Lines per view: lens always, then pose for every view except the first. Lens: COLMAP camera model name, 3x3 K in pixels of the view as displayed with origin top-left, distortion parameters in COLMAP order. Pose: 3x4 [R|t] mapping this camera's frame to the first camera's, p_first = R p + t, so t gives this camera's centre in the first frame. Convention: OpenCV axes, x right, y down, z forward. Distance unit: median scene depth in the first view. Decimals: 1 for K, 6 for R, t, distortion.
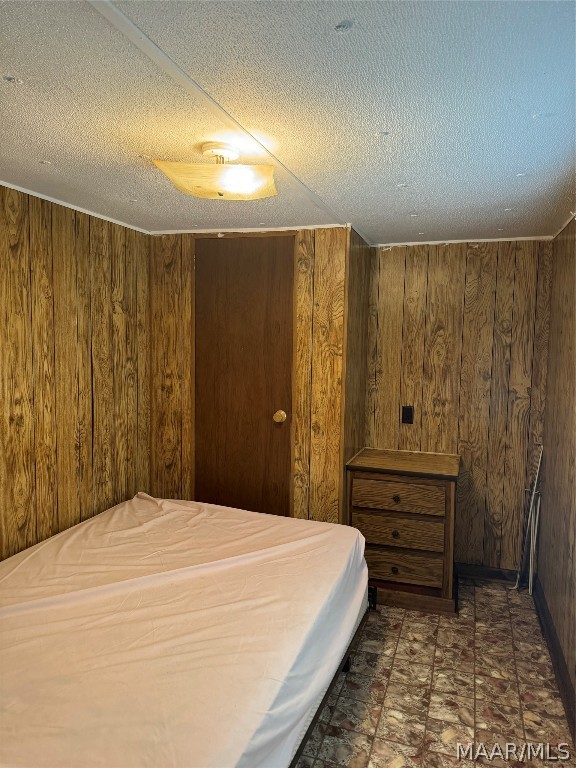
lens RADIAL K [[533.1, 0, 294.0], [0, 533.1, 384.5], [0, 0, 1]] dist [0.029049, -0.053224]
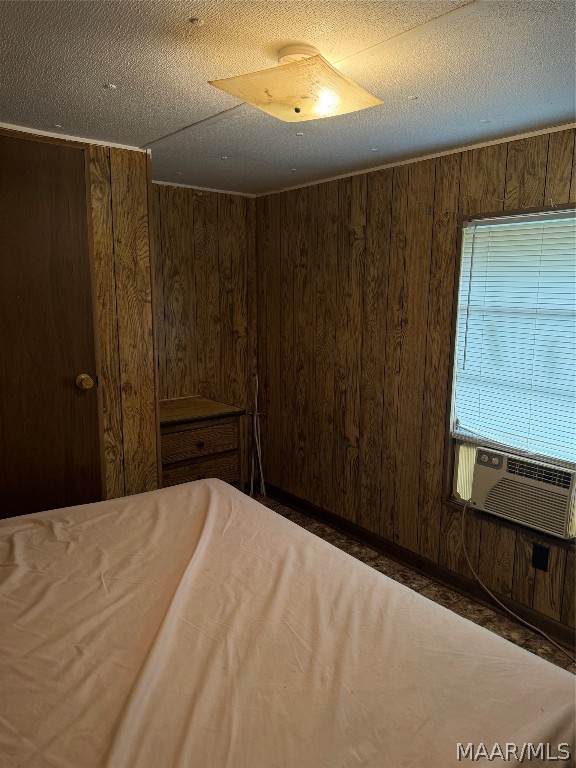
lens RADIAL K [[533.1, 0, 290.8], [0, 533.1, 387.4], [0, 0, 1]] dist [0.029049, -0.053224]
pose [[0.551187, -0.156489, 0.819575, -0.519598], [0.078318, 0.987622, 0.135904, -0.016209], [-0.830698, -0.010721, 0.556620, 0.299893]]
